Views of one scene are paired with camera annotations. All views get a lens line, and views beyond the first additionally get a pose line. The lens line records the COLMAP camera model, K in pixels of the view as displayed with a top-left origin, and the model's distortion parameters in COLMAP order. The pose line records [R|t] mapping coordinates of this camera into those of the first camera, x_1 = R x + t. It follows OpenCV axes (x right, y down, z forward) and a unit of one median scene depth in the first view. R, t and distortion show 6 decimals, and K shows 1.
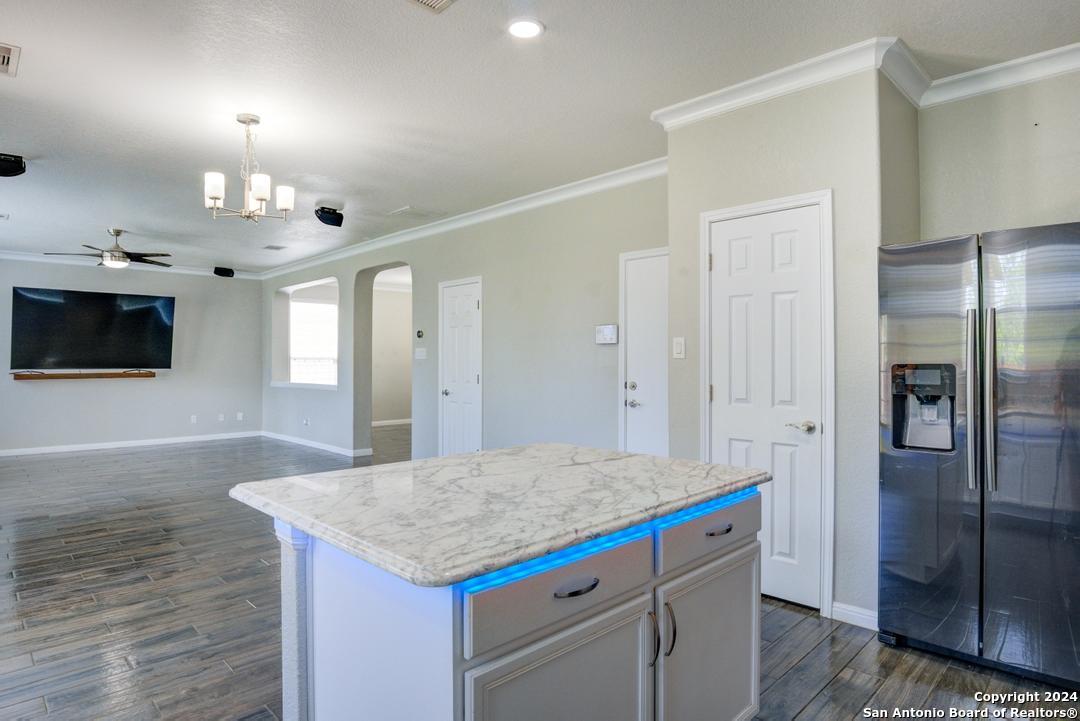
lens RADIAL K [[609.0, 0, 540.0], [0, 609.0, 360.5], [0, 0, 1]] dist [-0.044041, 0.003387]
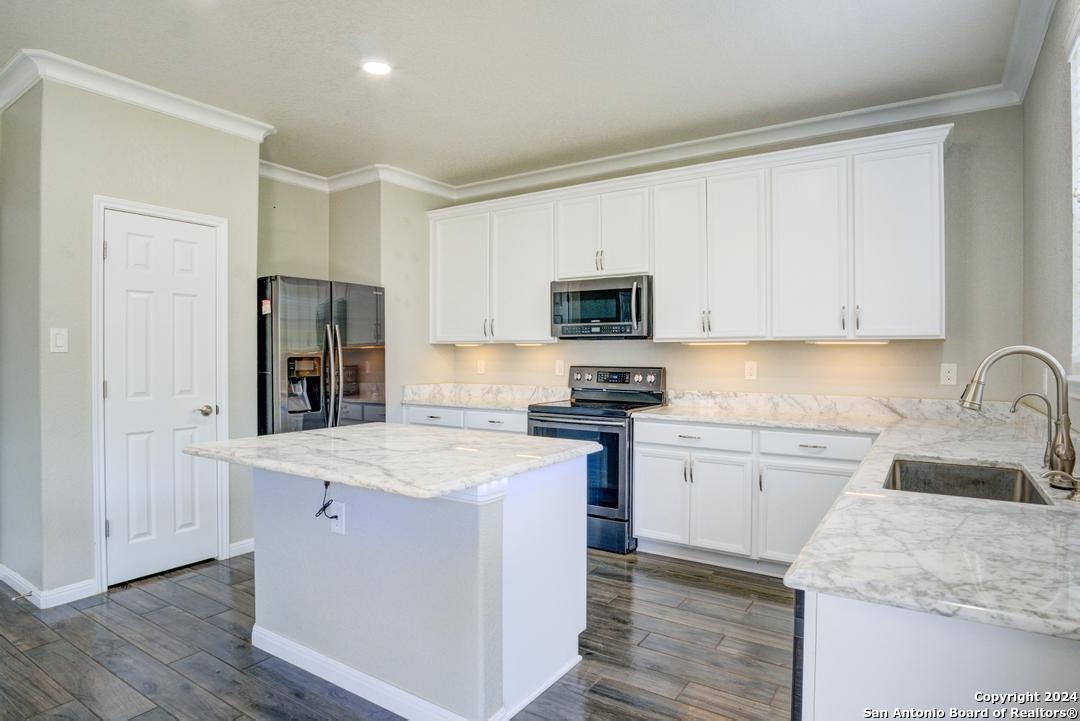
lens RADIAL K [[609.0, 0, 540.0], [0, 609.0, 360.5], [0, 0, 1]] dist [-0.044041, 0.003387]
pose [[-0.210045, -0.008003, 0.977659, -0.825940], [0.001586, 0.999962, 0.008526, 0.002233], [-0.977691, 0.003342, -0.210024, 0.576384]]
